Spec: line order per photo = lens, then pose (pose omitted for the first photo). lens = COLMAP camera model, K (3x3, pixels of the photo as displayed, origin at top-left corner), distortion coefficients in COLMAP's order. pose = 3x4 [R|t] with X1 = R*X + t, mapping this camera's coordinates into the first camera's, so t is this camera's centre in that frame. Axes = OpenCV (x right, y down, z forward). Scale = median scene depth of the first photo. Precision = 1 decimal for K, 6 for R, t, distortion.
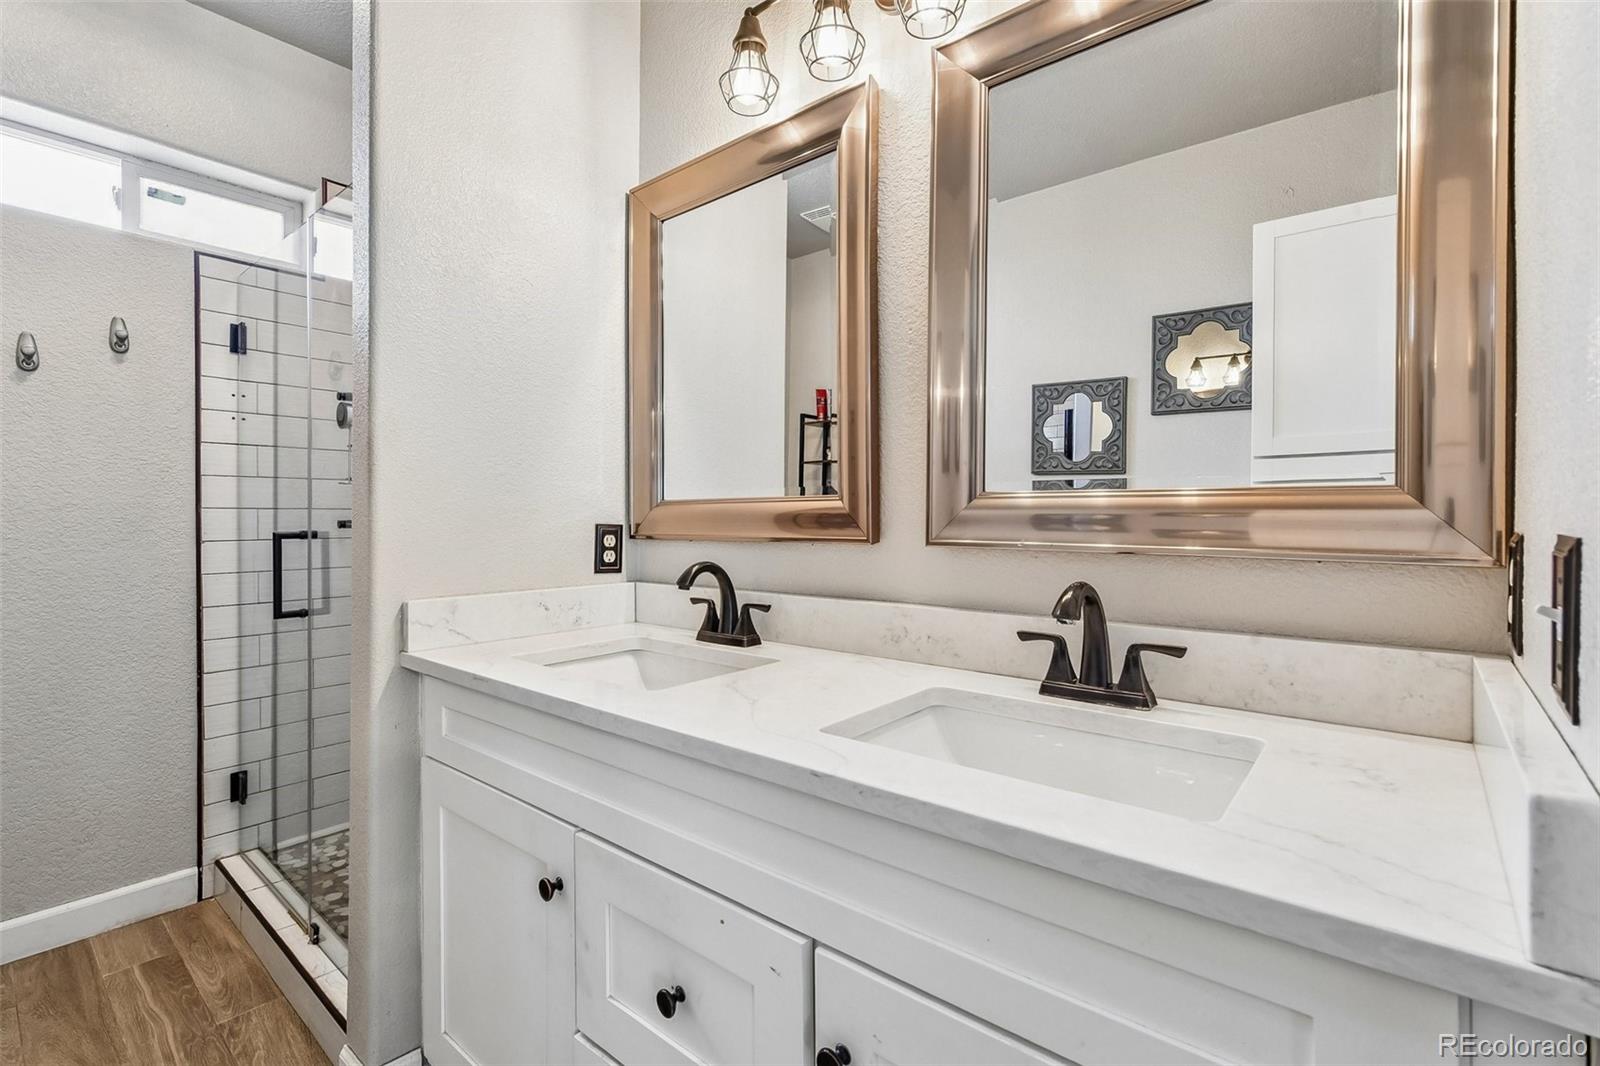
lens RADIAL K [[700.5, 0, 811.5], [0, 700.5, 522.3], [0, 0, 1]] dist [-0.001224, -0.000041]
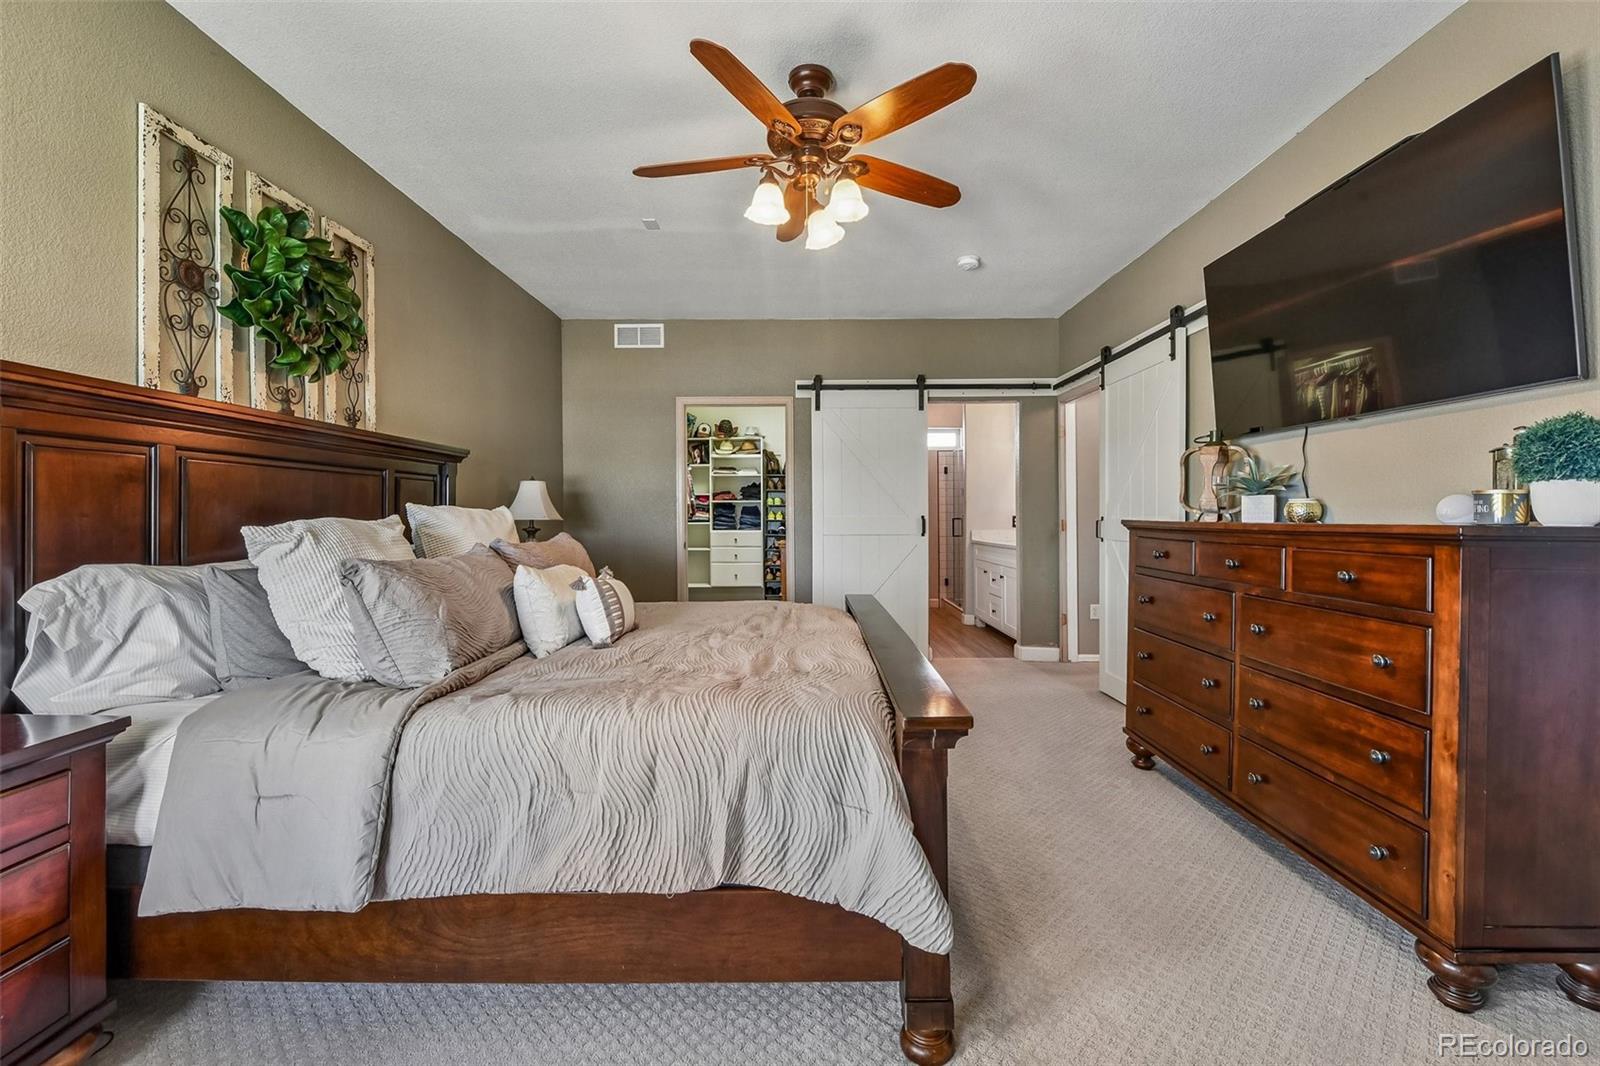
lens RADIAL K [[645.4, 0, 811.9], [0, 645.4, 529.0], [0, 0, 1]] dist [0.000583, -0.000439]
pose [[0.634828, 0.006658, -0.772624, 1.568888], [0.005203, 0.999903, 0.012892, 0.021659], [0.772636, -0.012204, 0.634732, -1.966603]]
